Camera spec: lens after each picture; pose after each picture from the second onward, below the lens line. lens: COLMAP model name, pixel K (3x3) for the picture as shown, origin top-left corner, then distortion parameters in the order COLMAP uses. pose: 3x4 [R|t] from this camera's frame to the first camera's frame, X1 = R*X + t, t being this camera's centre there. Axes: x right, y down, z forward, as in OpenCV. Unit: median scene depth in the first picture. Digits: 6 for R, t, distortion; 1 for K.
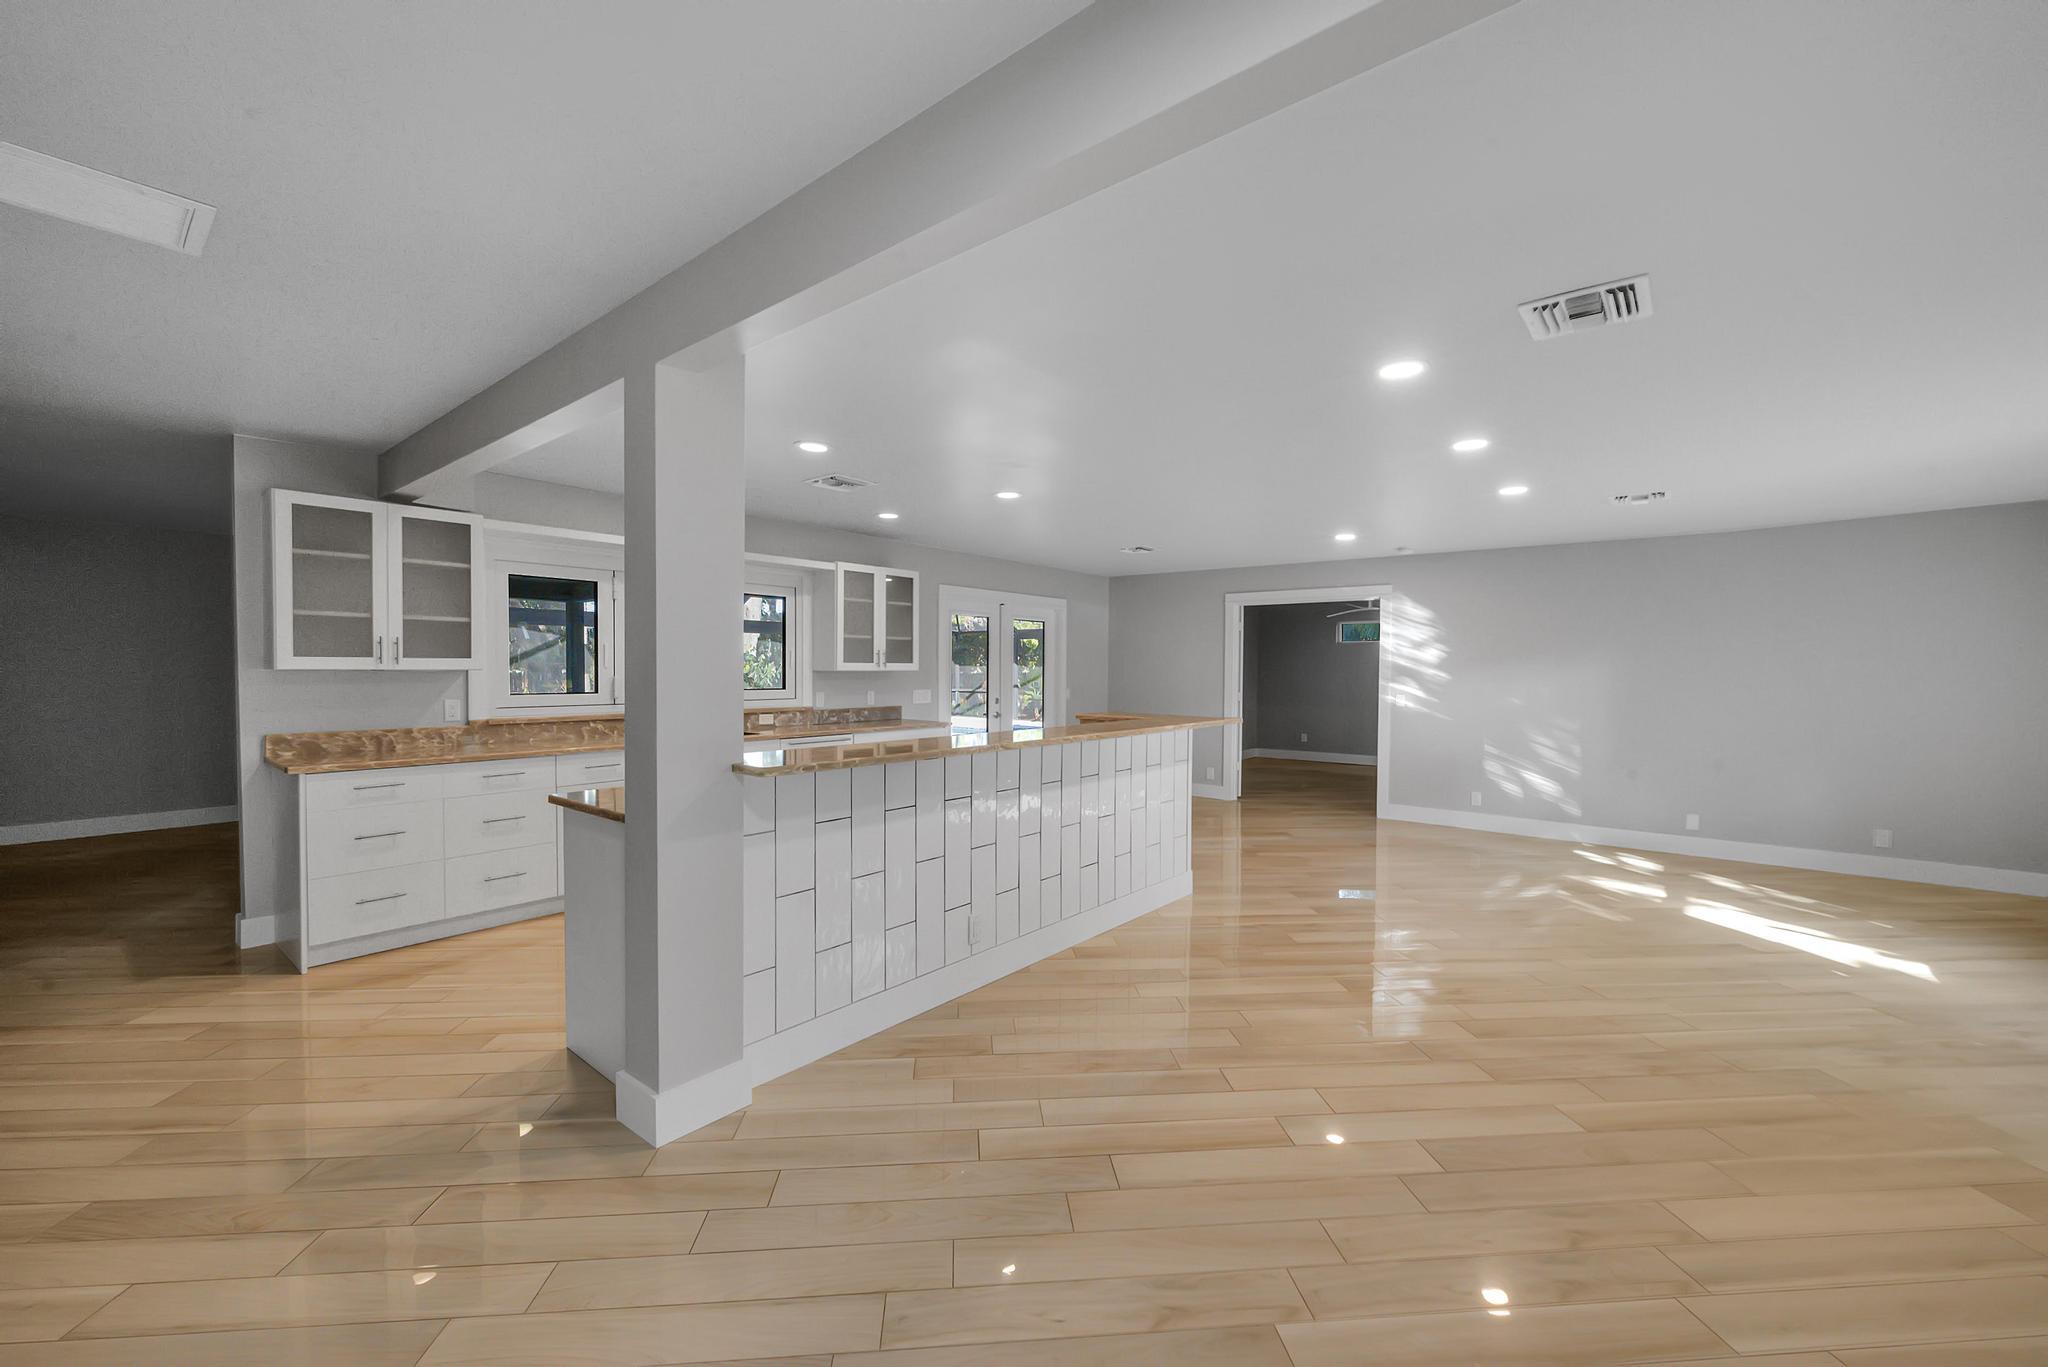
lens RADIAL K [[801.0, 0, 1024.0], [0, 801.0, 683.5], [0, 0, 1]] dist [0.000618, 0.000353]
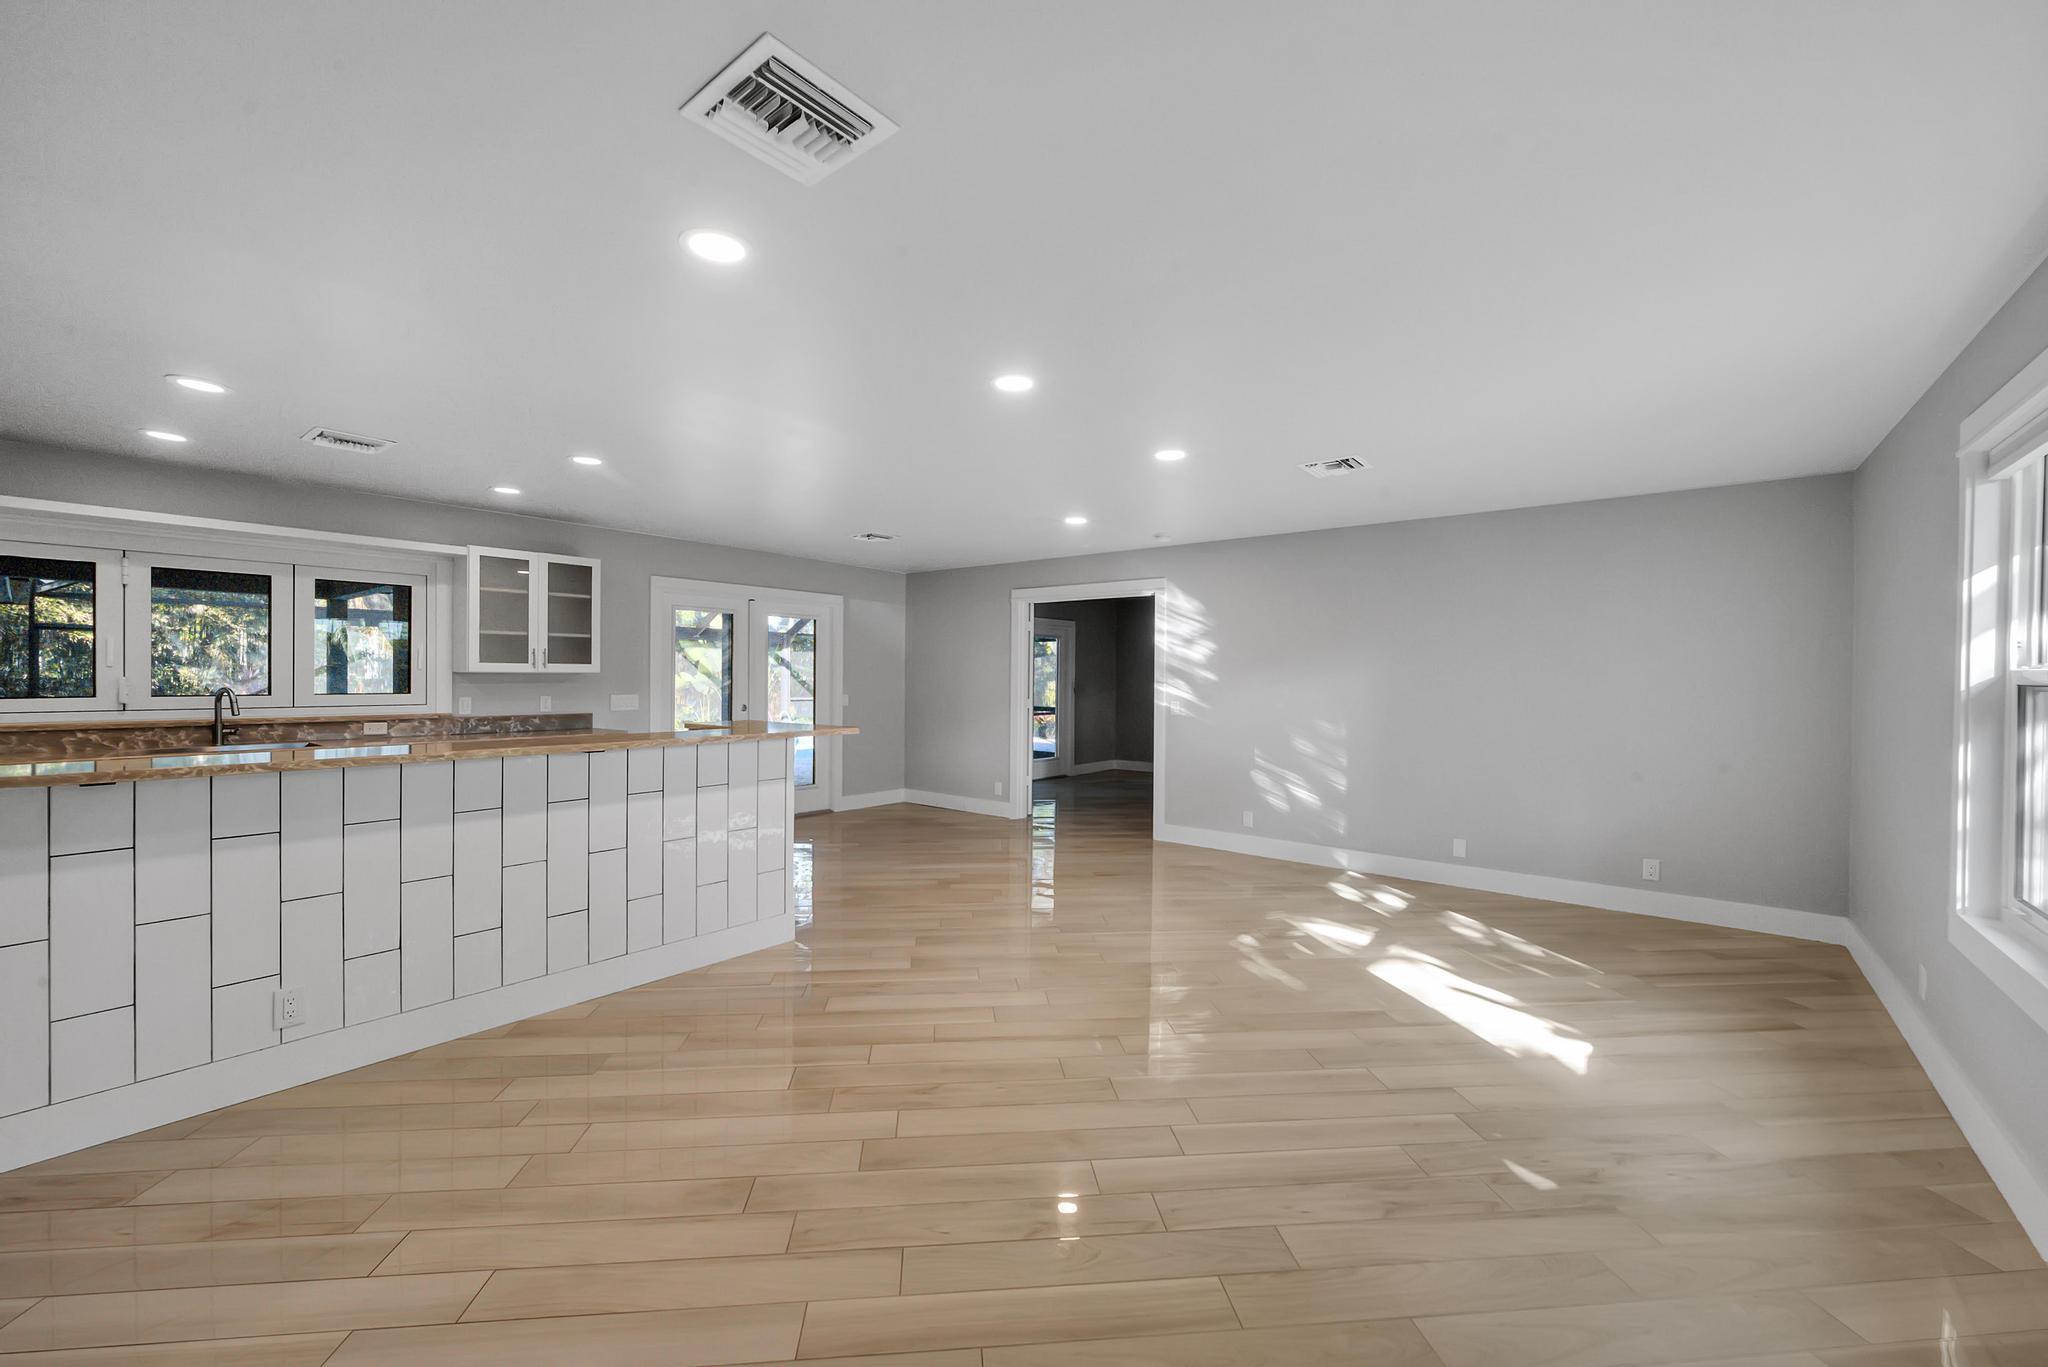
lens RADIAL K [[809.6, 0, 1007.0], [0, 809.6, 679.7], [0, 0, 1]] dist [0.001026, 0.000265]
pose [[0.999999, -0.000699, 0.001175, 0.333578], [0.000717, 0.999887, -0.015048, 0.005760], [-0.001164, 0.015049, 0.999886, 0.126870]]
